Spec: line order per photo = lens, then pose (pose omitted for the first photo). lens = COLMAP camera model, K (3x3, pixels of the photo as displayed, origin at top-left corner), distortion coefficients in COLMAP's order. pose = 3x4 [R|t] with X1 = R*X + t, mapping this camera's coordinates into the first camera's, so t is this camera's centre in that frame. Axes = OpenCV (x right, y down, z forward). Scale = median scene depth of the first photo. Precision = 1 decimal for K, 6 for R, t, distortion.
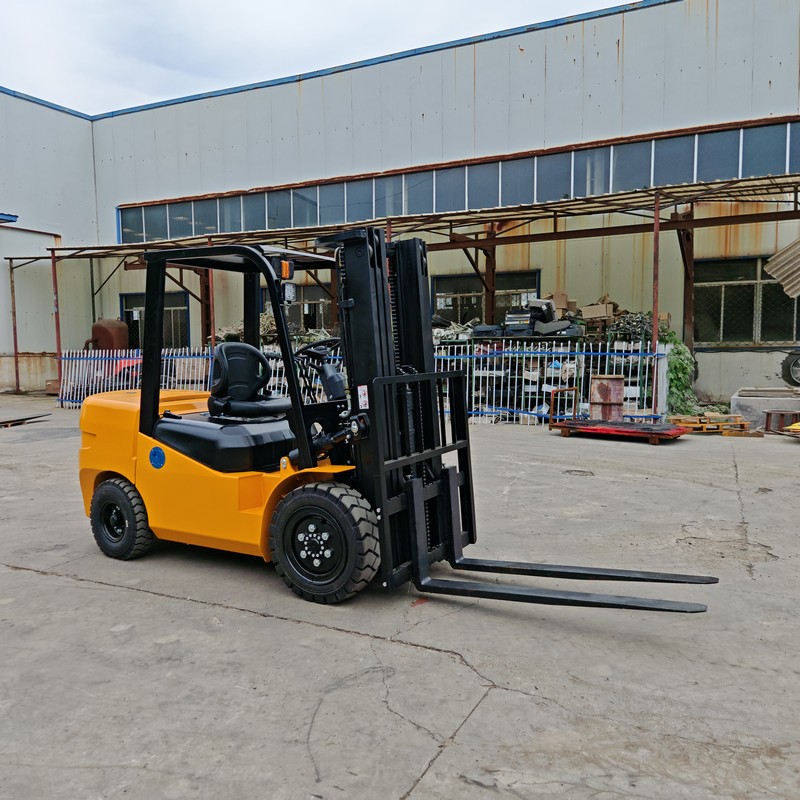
lens RADIAL K [[751.0, 0, 400.0], [0, 751.0, 400.0], [0, 0, 1]] dist [0.002838, -0.001537]
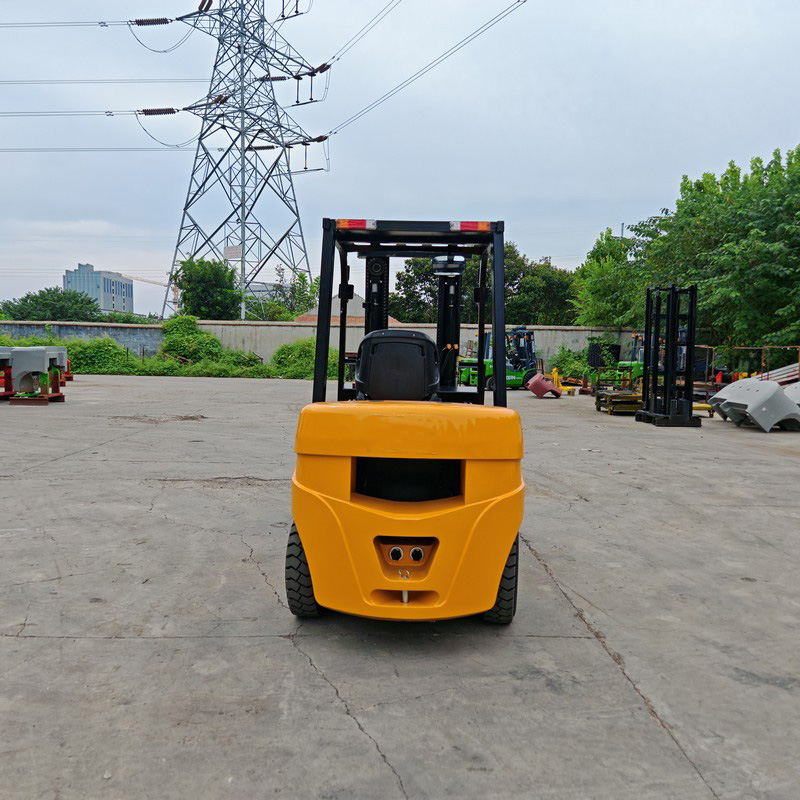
lens RADIAL K [[726.1, 0, 393.3], [0, 726.1, 408.8], [0, 0, 1]] dist [0.109929, -0.128908]
pose [[-0.475396, -0.078958, 0.876222, -1.321610], [0.050064, 0.991923, 0.116546, -0.134384], [-0.878346, 0.099273, -0.467603, 1.959648]]
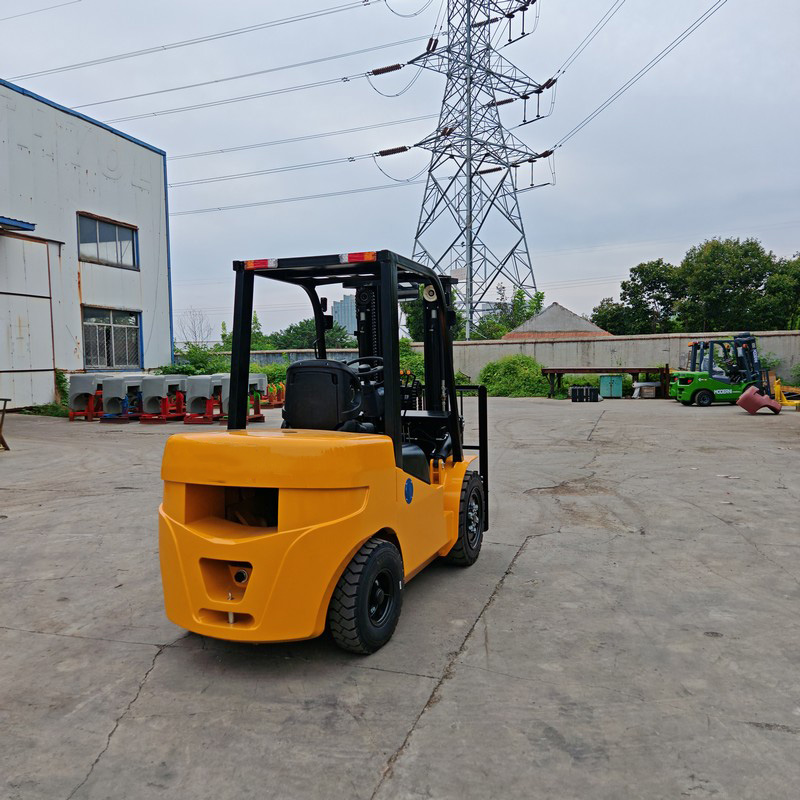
lens RADIAL K [[728.1, 0, 394.3], [0, 728.1, 398.2], [0, 0, 1]] dist [0.103080, -0.119776]
pose [[-0.144393, -0.041876, 0.988634, -1.517231], [0.090815, 0.994327, 0.055381, -0.115340], [-0.985344, 0.097780, -0.139771, 1.449057]]
